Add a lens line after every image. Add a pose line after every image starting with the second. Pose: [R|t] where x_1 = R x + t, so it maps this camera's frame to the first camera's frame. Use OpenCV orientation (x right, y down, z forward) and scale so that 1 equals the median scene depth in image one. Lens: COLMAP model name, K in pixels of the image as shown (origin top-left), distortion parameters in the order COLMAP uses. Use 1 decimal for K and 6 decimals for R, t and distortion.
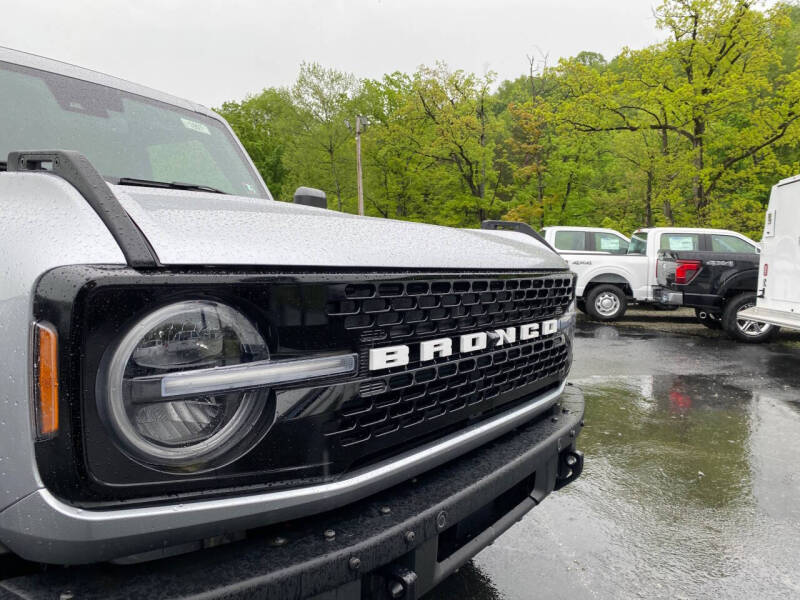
lens RADIAL K [[614.6, 0, 400.0], [0, 614.6, 300.0], [0, 0, 1]] dist [0.055765, -0.005527]
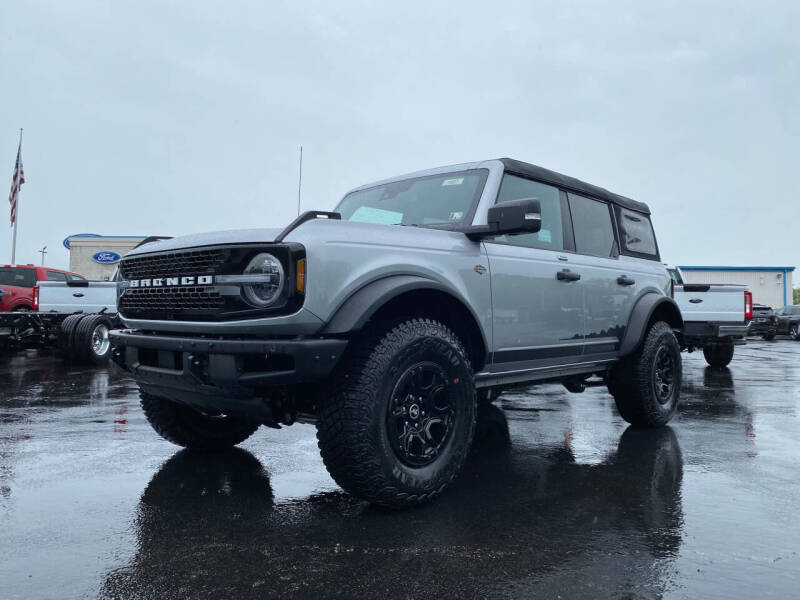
lens RADIAL K [[613.5, 0, 400.0], [0, 613.5, 300.0], [0, 0, 1]] dist [0.016469, -0.005607]
pose [[-0.134359, -0.054402, -0.989438, 0.087944], [-0.087109, 0.995275, -0.042894, 0.005968], [0.987097, 0.080426, -0.138463, 0.085507]]
